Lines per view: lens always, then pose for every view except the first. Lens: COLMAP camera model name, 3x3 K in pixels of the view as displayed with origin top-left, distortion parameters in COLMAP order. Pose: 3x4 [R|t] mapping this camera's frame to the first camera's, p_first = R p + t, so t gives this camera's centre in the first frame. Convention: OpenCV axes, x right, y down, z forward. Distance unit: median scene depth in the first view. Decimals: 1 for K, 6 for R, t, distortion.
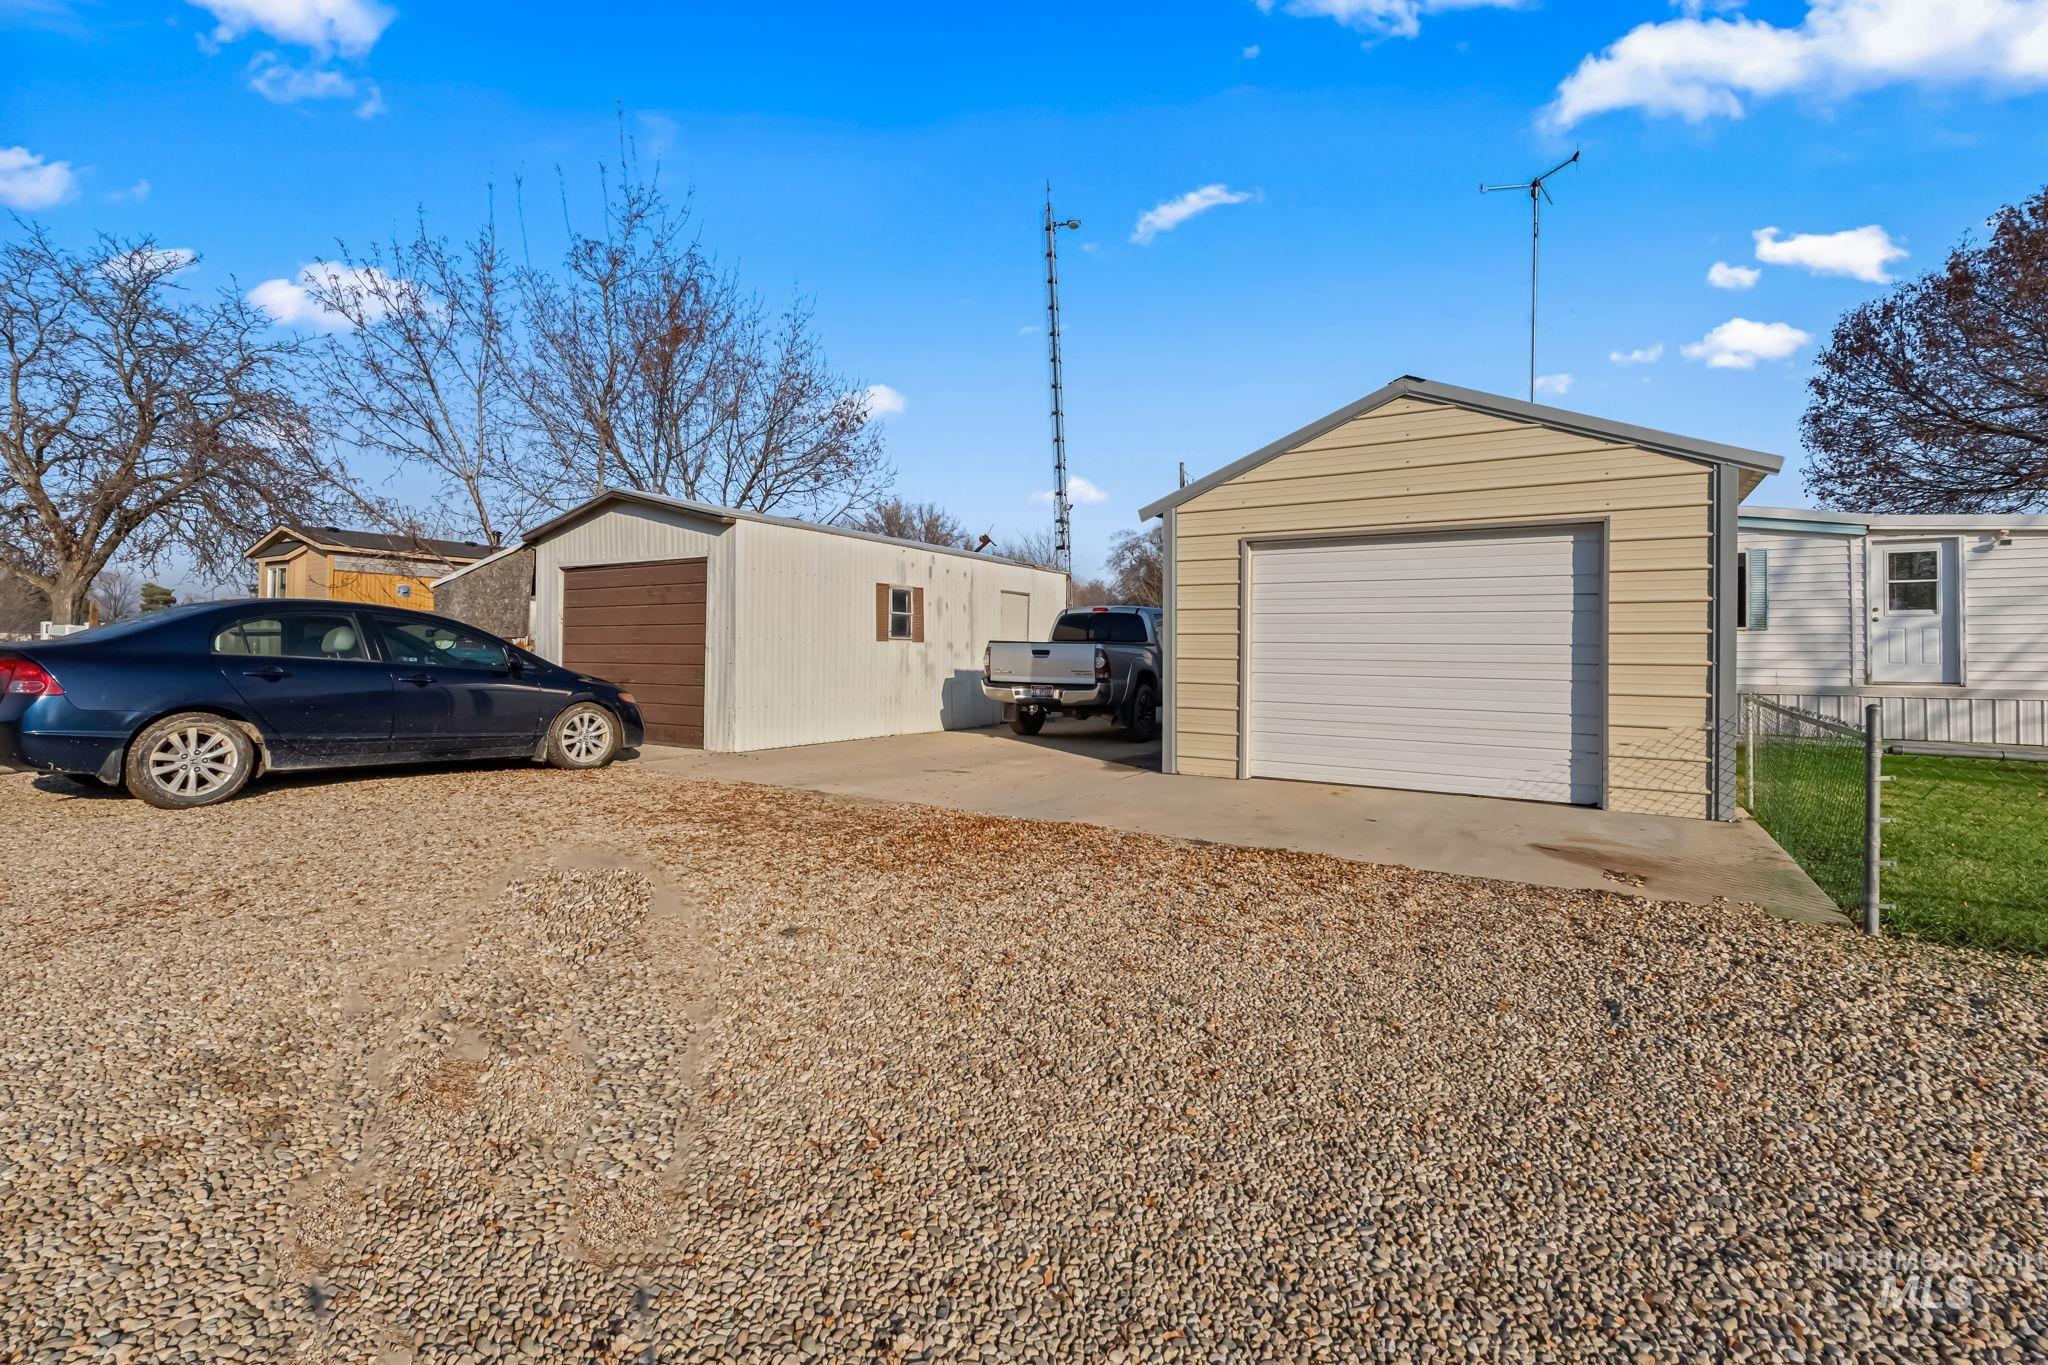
lens RADIAL K [[909.9, 0, 1028.5], [0, 909.9, 672.8], [0, 0, 1]] dist [-0.015415, -0.000020]
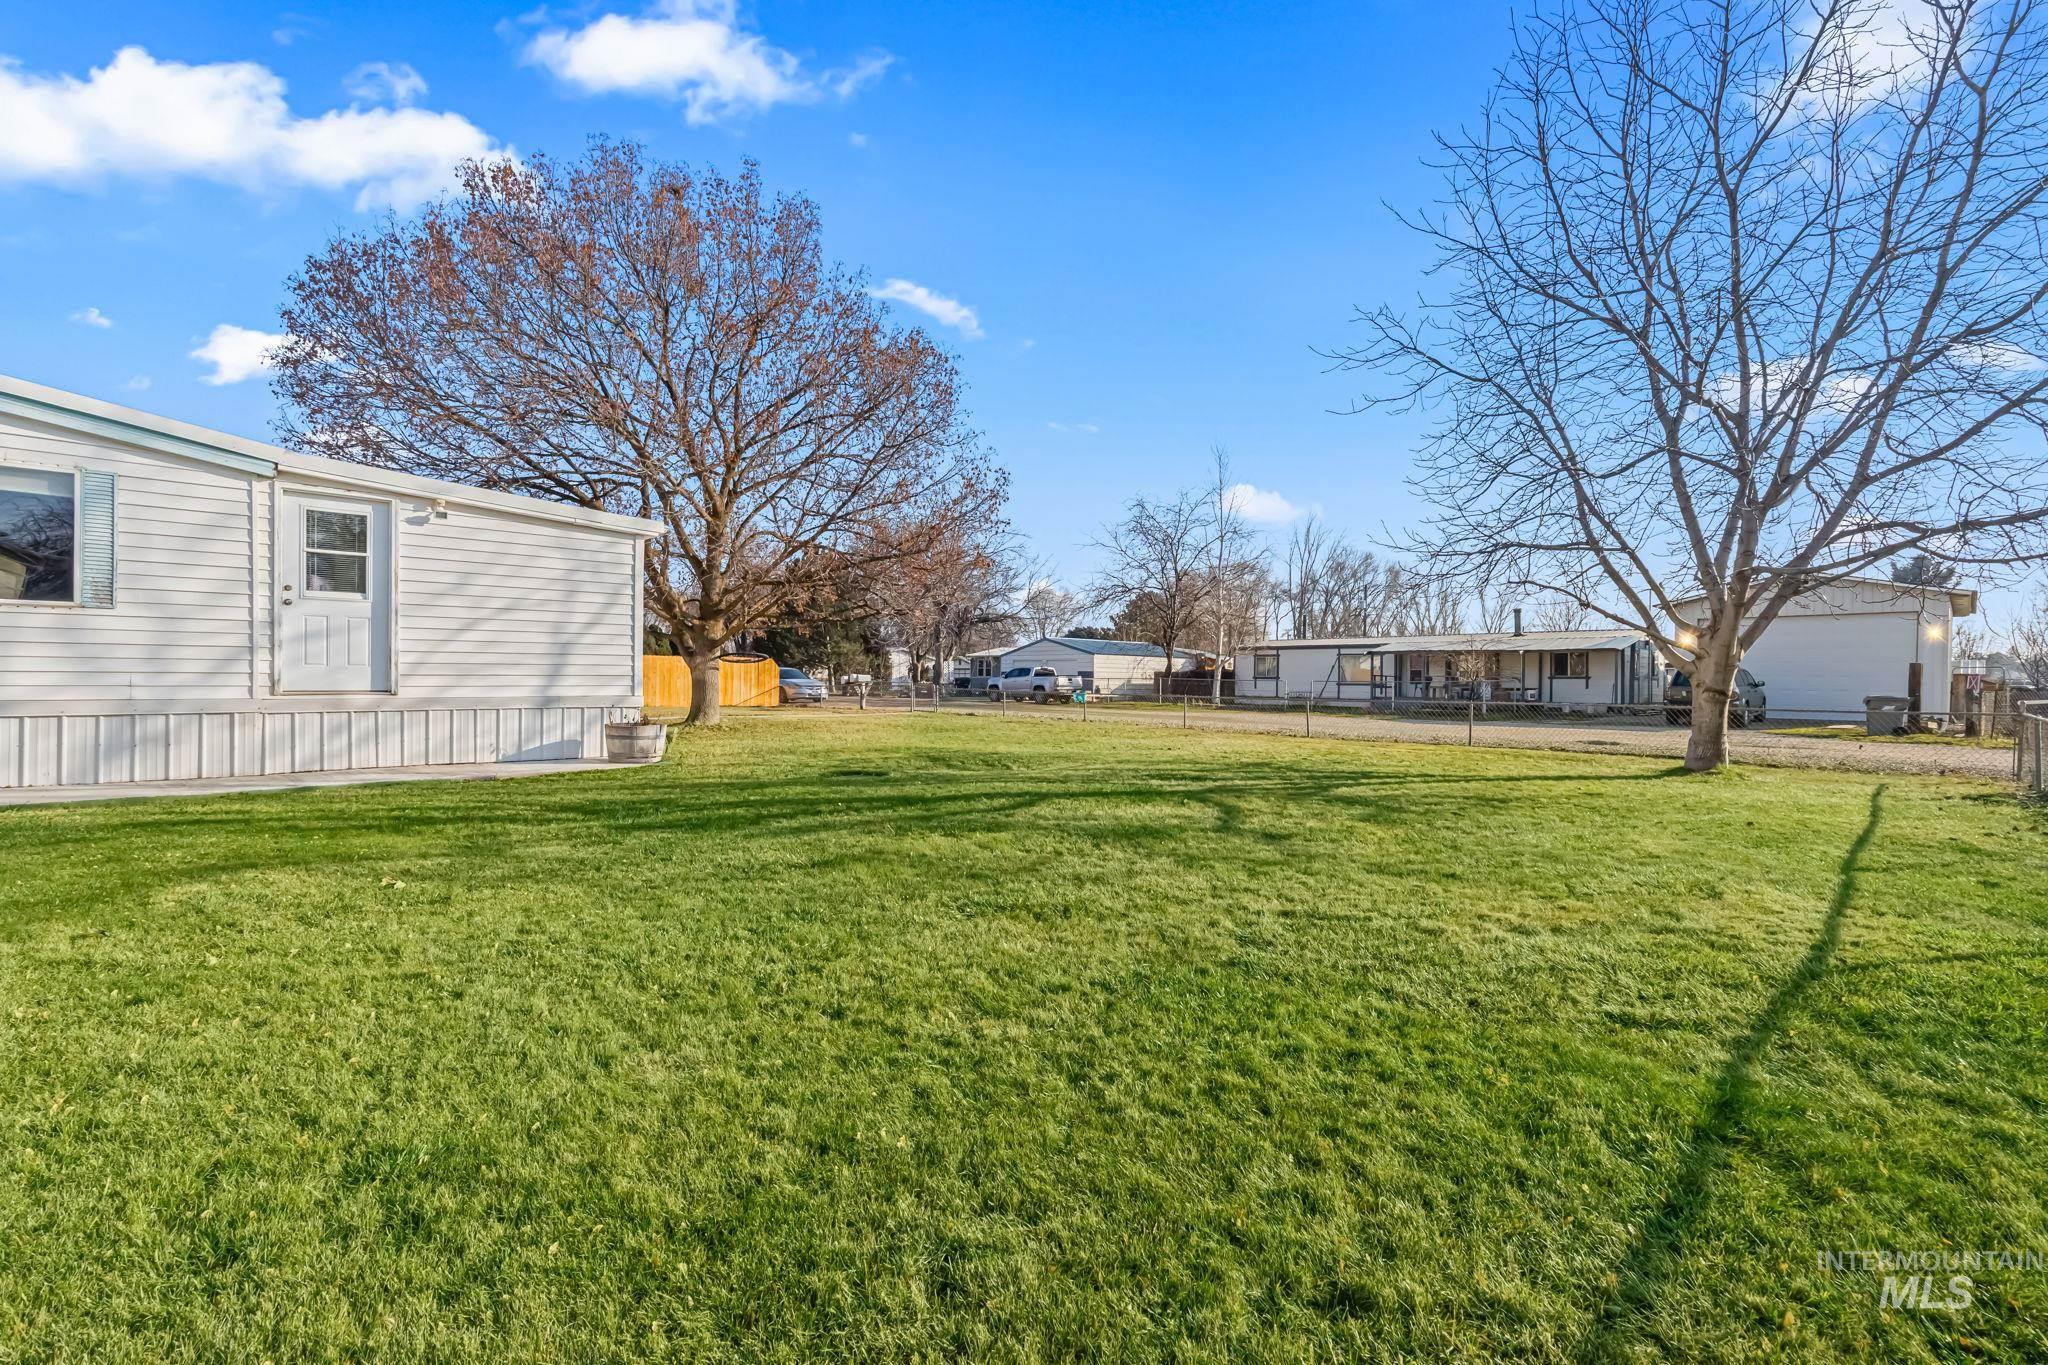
lens RADIAL K [[909.9, 0, 1028.5], [0, 909.9, 672.8], [0, 0, 1]] dist [-0.015415, -0.000020]
pose [[0.233110, 0.003037, 0.972446, 0.398107], [0.005554, 0.999975, -0.004454, 0.002141], [-0.972435, 0.006439, 0.233087, 0.277539]]
